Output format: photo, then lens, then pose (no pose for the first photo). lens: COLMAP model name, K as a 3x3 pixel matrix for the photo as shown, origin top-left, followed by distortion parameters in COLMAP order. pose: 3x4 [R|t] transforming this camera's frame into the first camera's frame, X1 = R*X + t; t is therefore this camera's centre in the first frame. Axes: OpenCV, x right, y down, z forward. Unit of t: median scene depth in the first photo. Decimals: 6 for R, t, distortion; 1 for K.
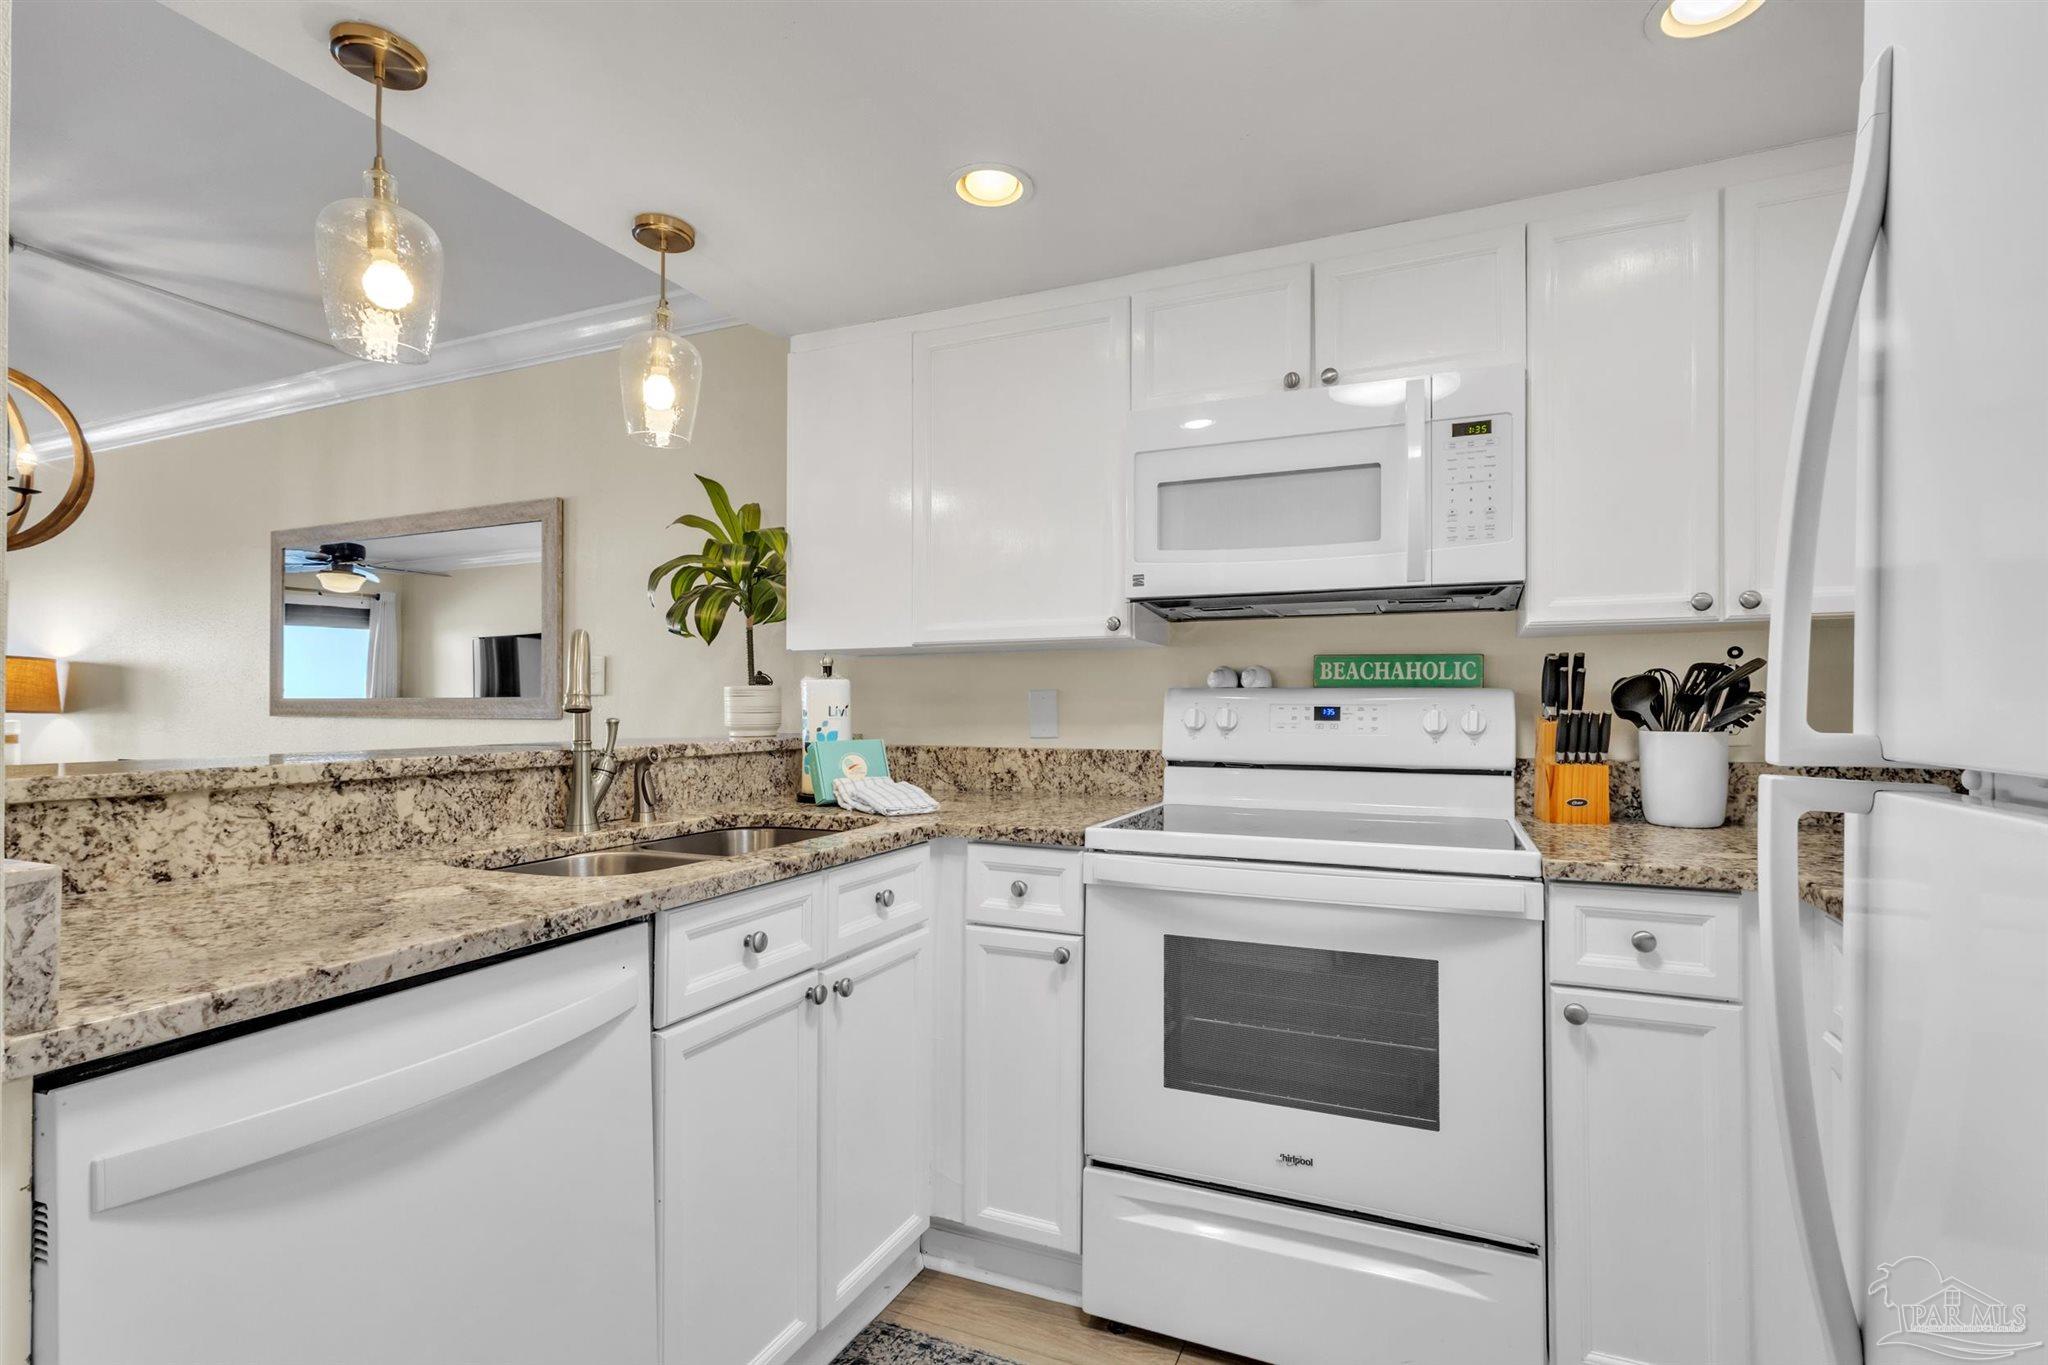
lens RADIAL K [[963.5, 0, 1022.0], [0, 963.5, 691.2], [0, 0, 1]] dist [0.002701, 0.000242]
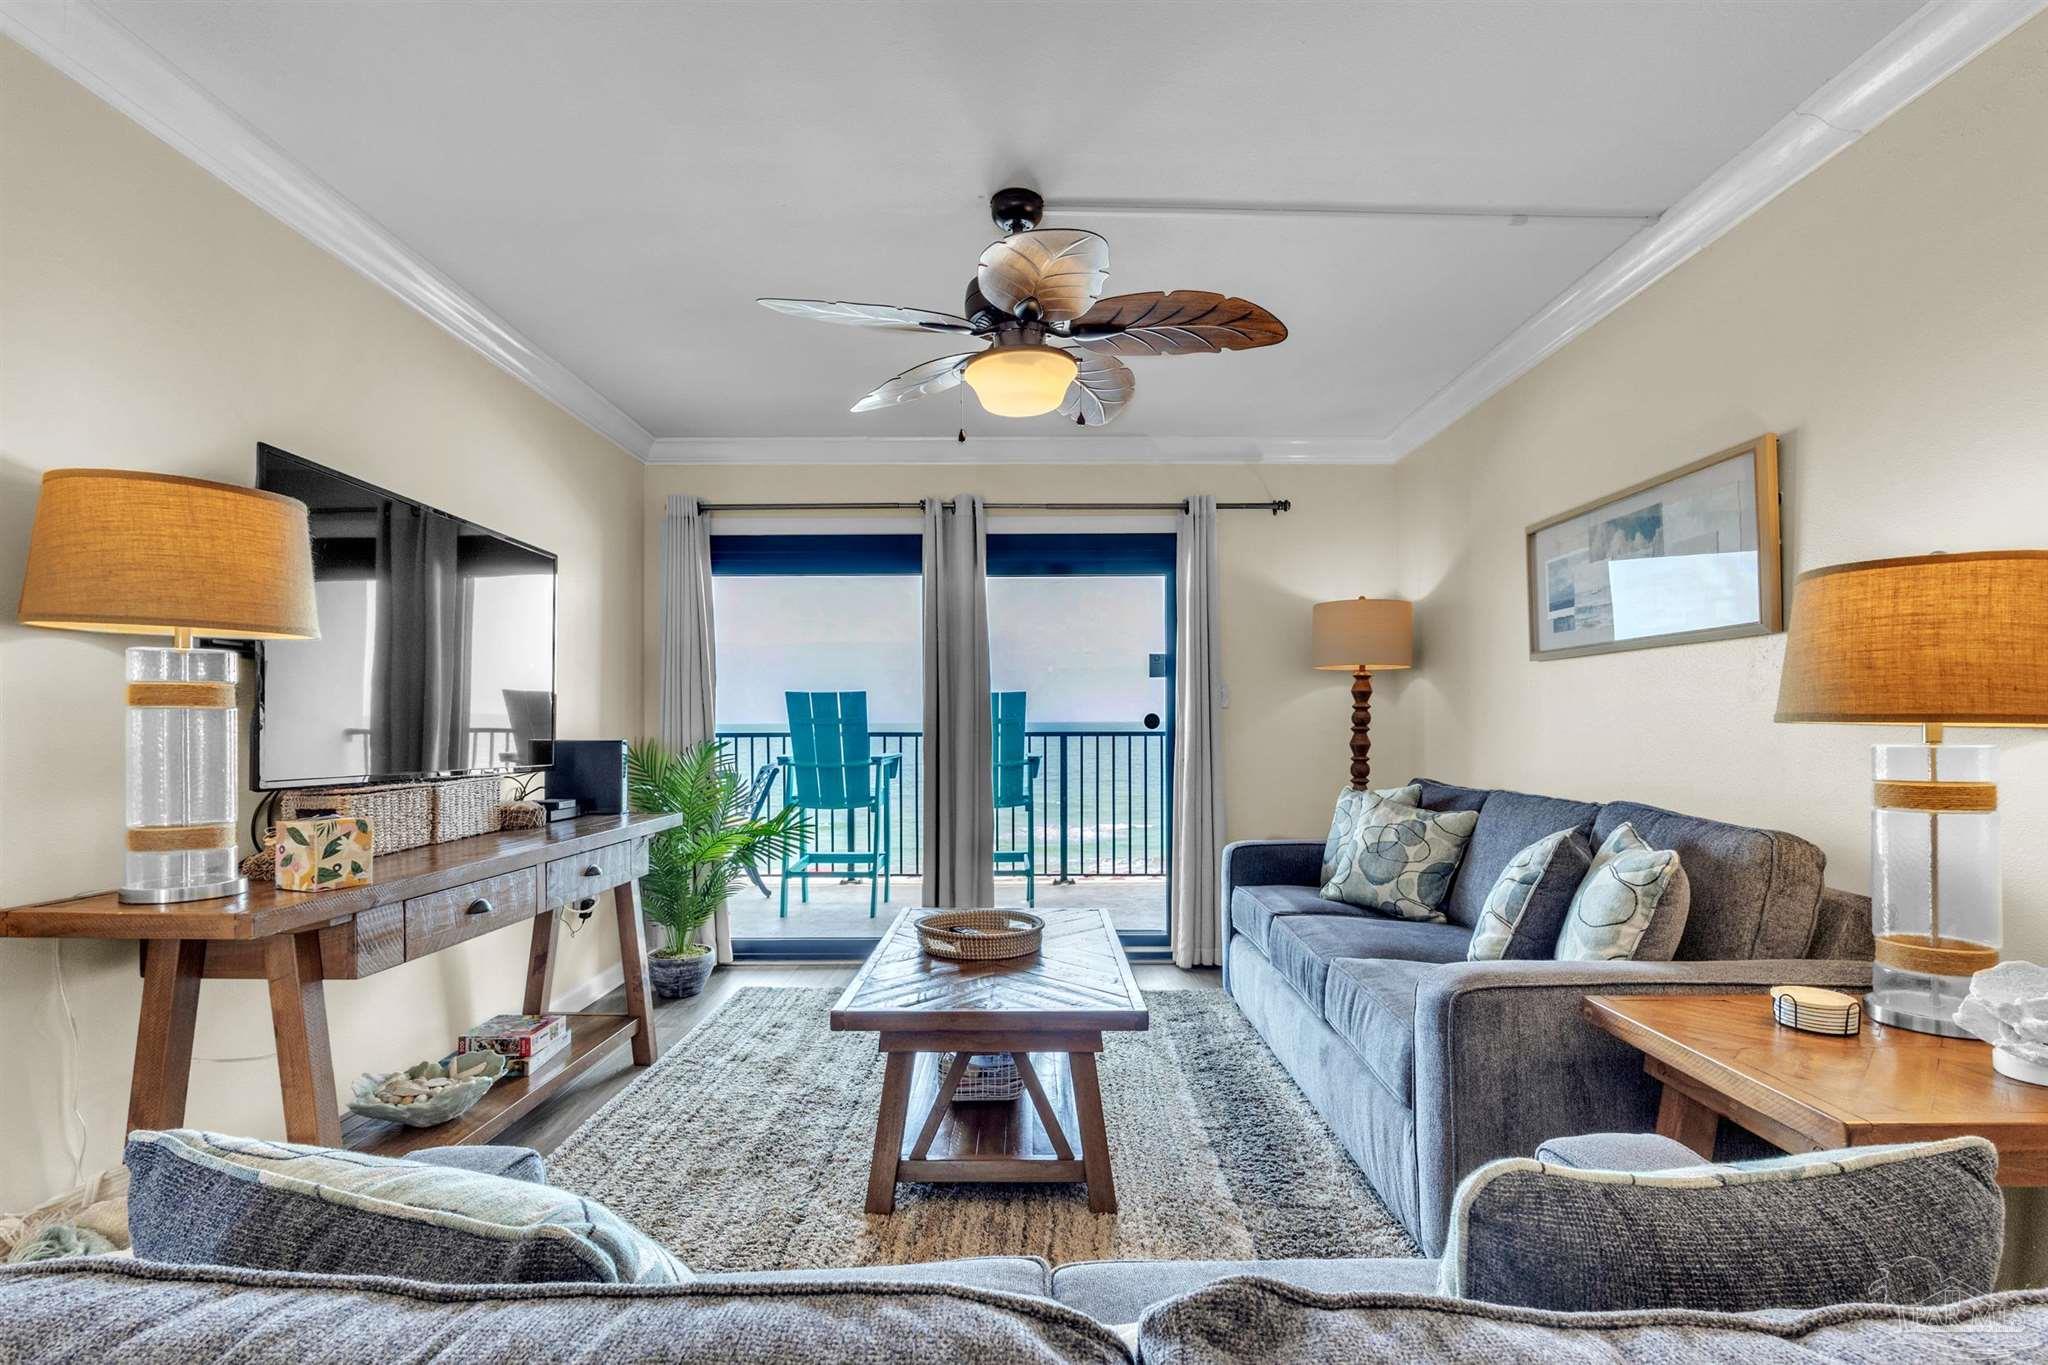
lens RADIAL K [[968.4, 0, 1023.6], [0, 968.4, 720.3], [0, 0, 1]] dist [0.001702, 0.000659]
pose [[0.406514, 0.000197, -0.913645, -2.093537], [0.014716, 0.999869, 0.006763, 0.034546], [0.913526, -0.016194, 0.406458, 1.310629]]
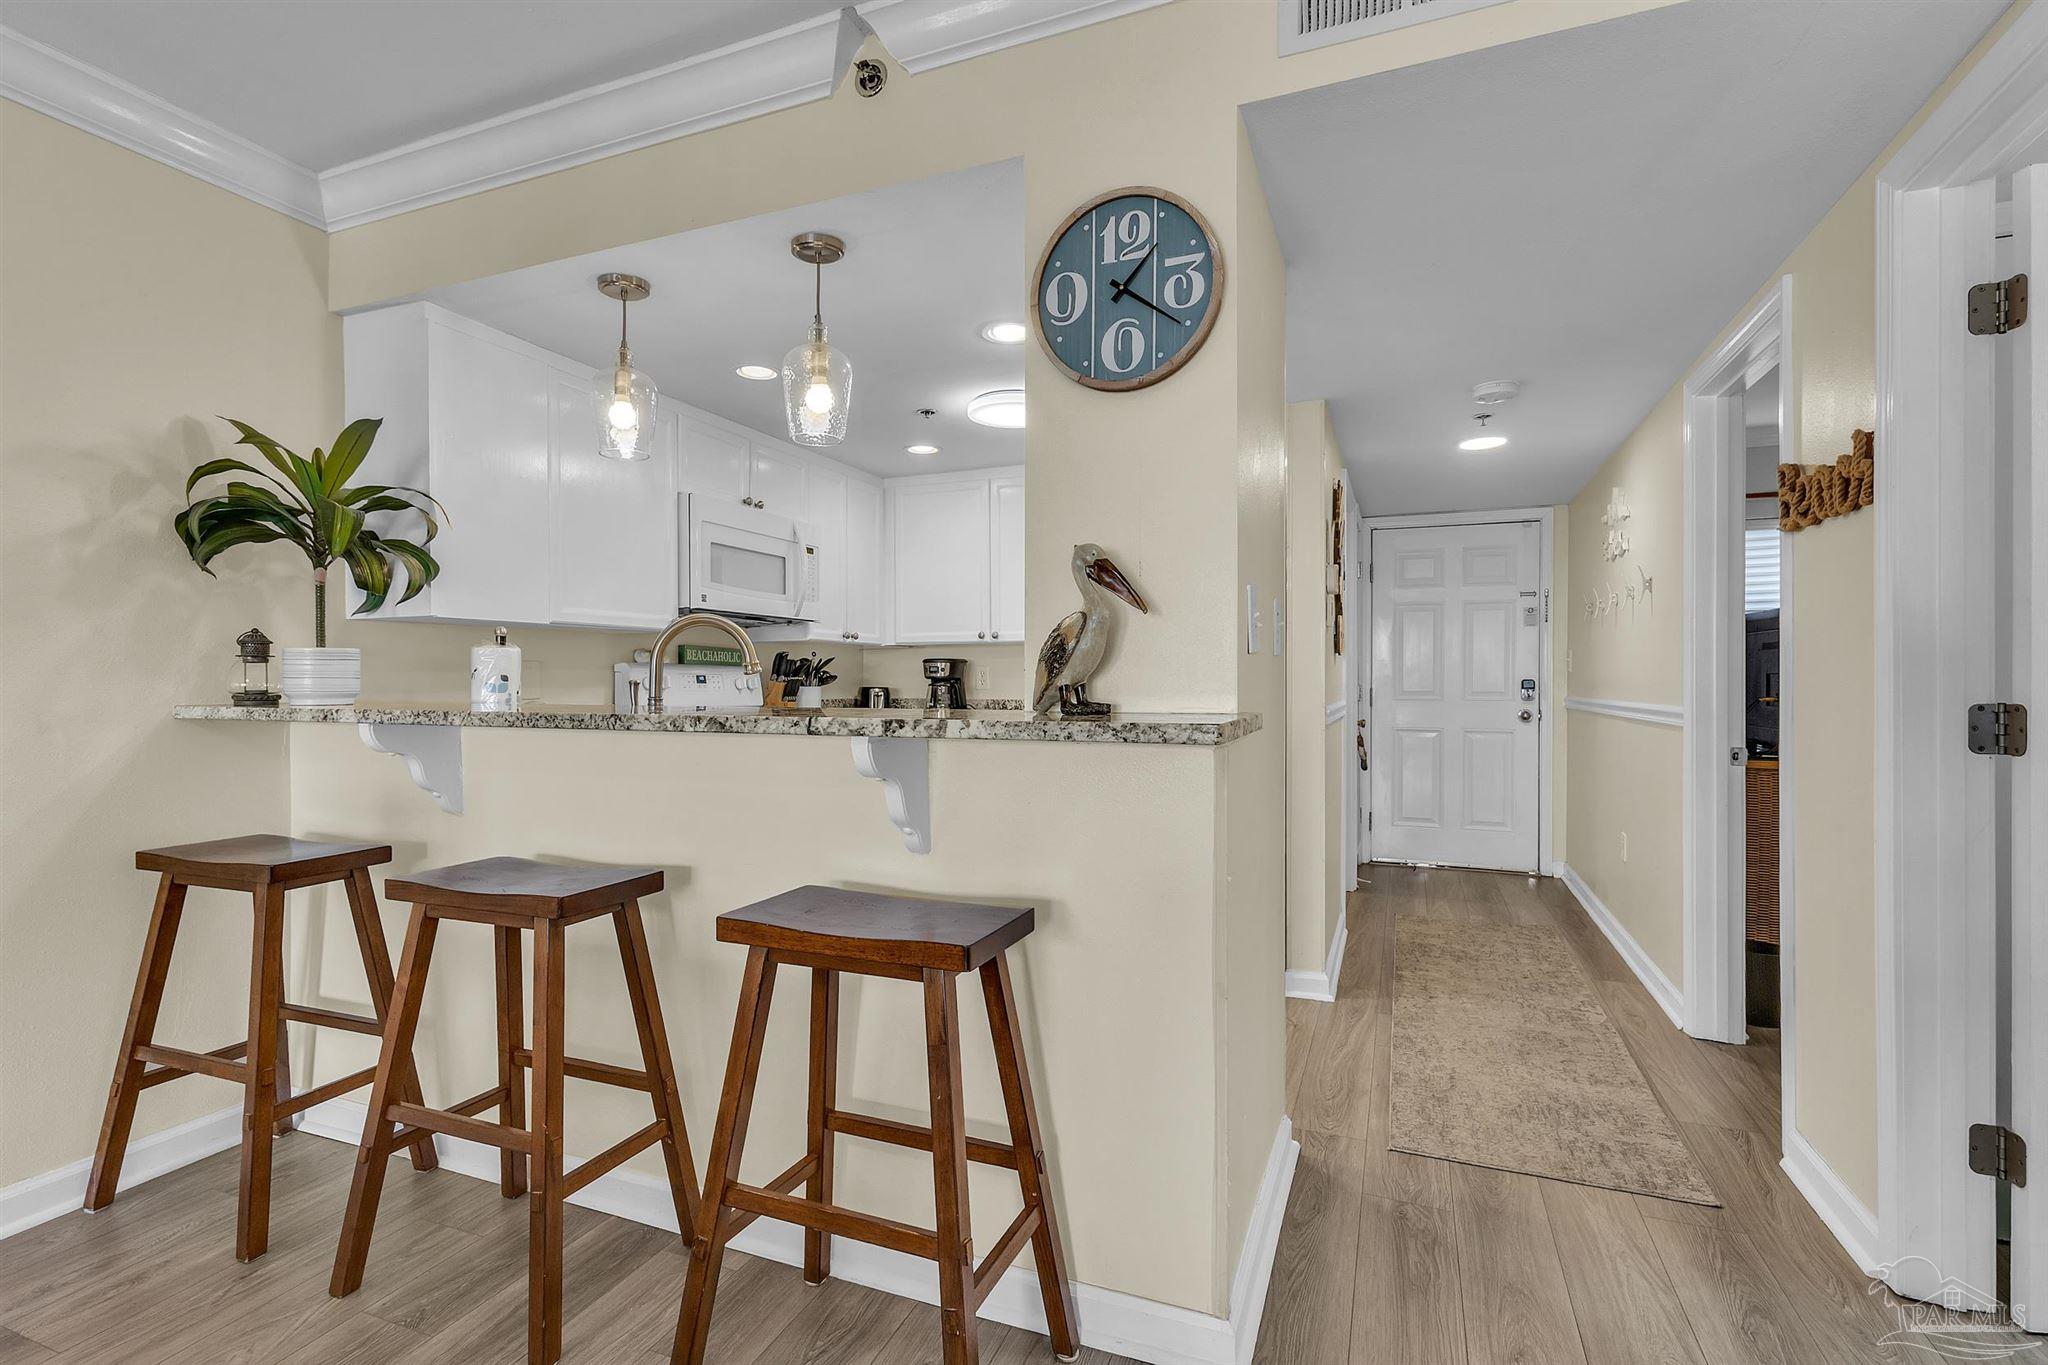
lens RADIAL K [[960.6, 0, 1020.1], [0, 960.6, 683.1], [0, 0, 1]] dist [0.005870, 0.001274]
pose [[-0.033923, -0.000306, 0.999424, -1.747511], [-0.012724, 0.999919, -0.000126, 0.027395], [-0.999343, -0.012720, -0.033924, 0.572142]]
